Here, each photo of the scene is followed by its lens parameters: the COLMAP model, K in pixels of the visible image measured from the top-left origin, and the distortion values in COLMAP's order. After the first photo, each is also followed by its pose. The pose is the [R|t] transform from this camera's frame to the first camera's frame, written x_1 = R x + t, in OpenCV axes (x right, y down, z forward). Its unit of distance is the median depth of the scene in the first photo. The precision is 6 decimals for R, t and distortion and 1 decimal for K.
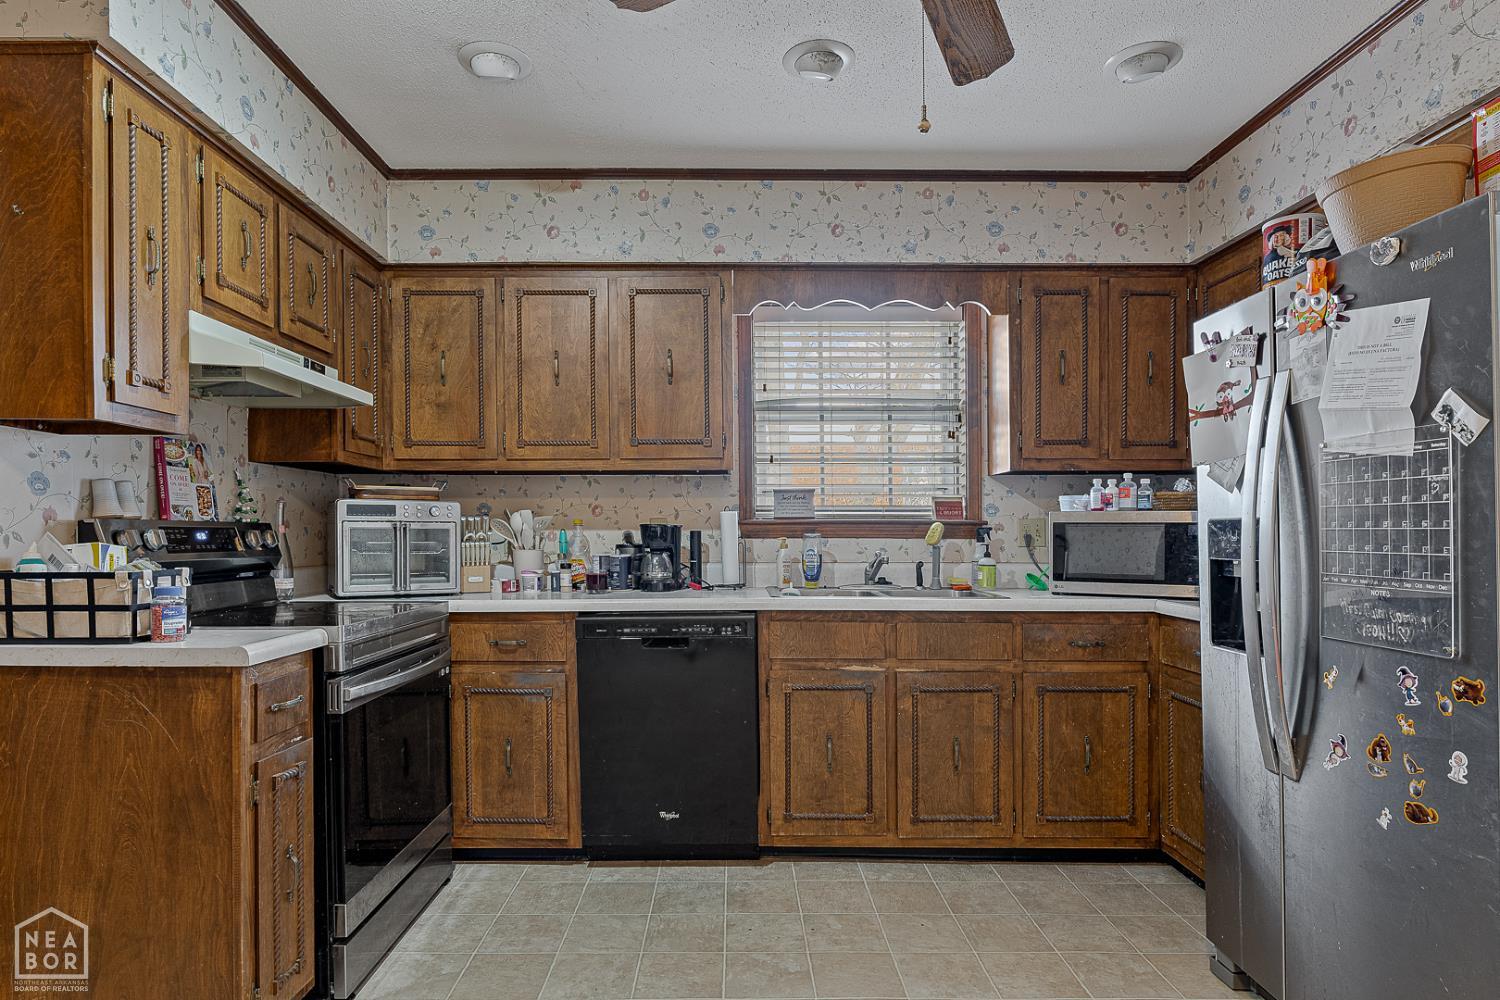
lens RADIAL K [[835.8, 0, 704.0], [0, 835.8, 534.8], [0, 0, 1]] dist [-0.001758, -0.000177]
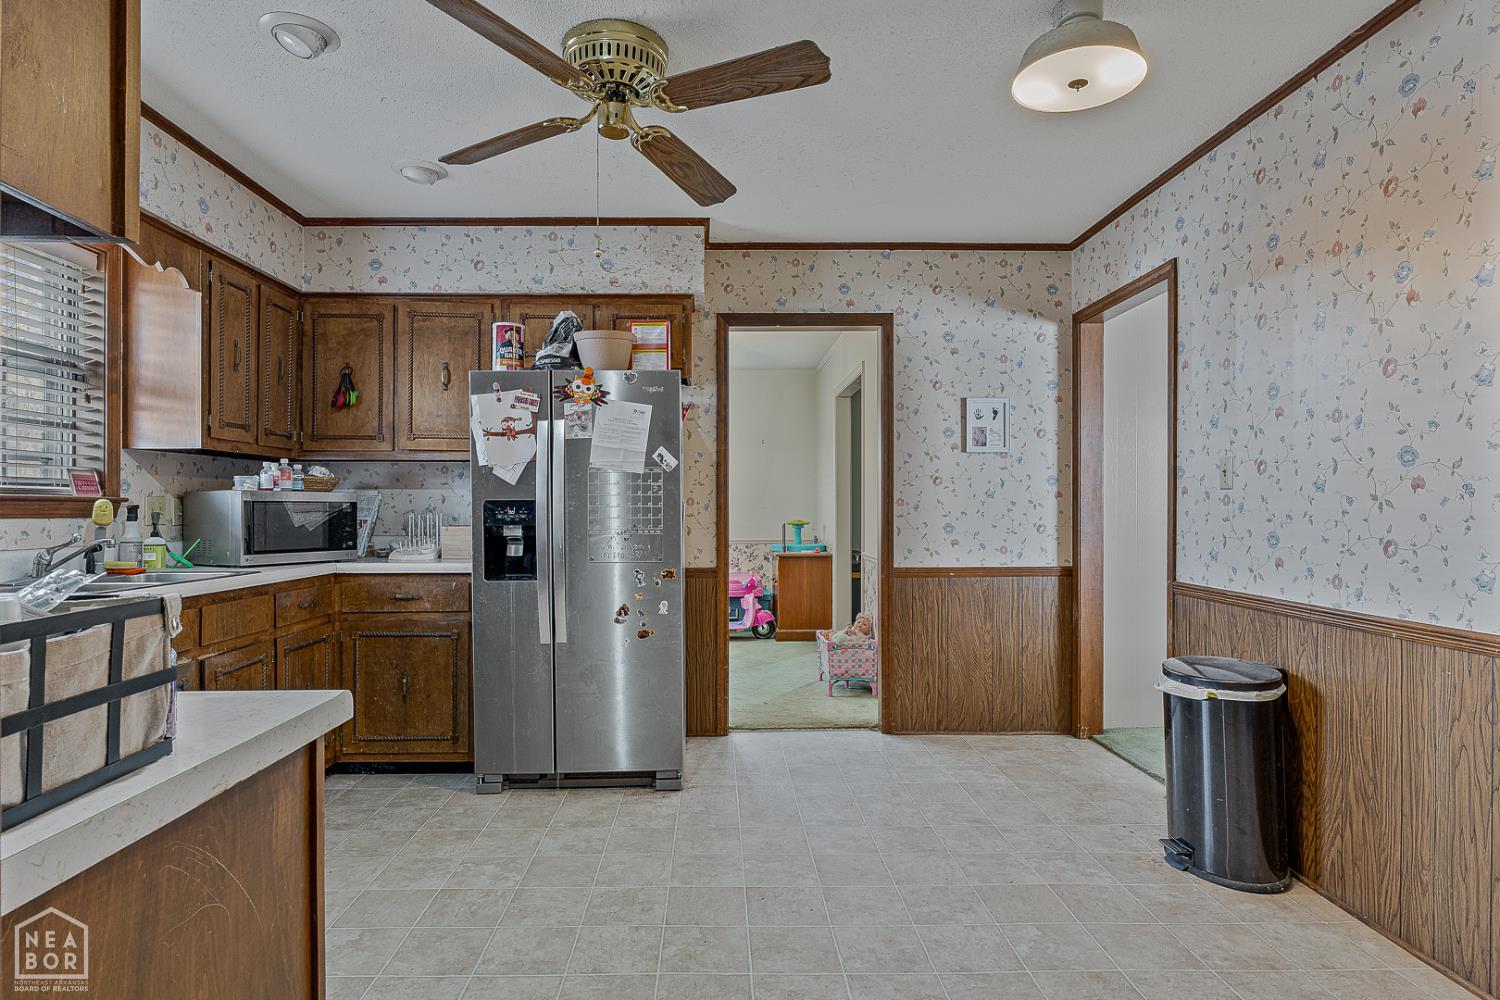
lens RADIAL K [[835.8, 0, 743.9], [0, 835.8, 498.1], [0, 0, 1]] dist [-0.001758, -0.000177]
pose [[-0.051239, 0.011400, 0.998621, -1.045765], [0.007833, 0.999909, -0.011013, -0.001794], [-0.998656, 0.007258, -0.051323, 0.634585]]
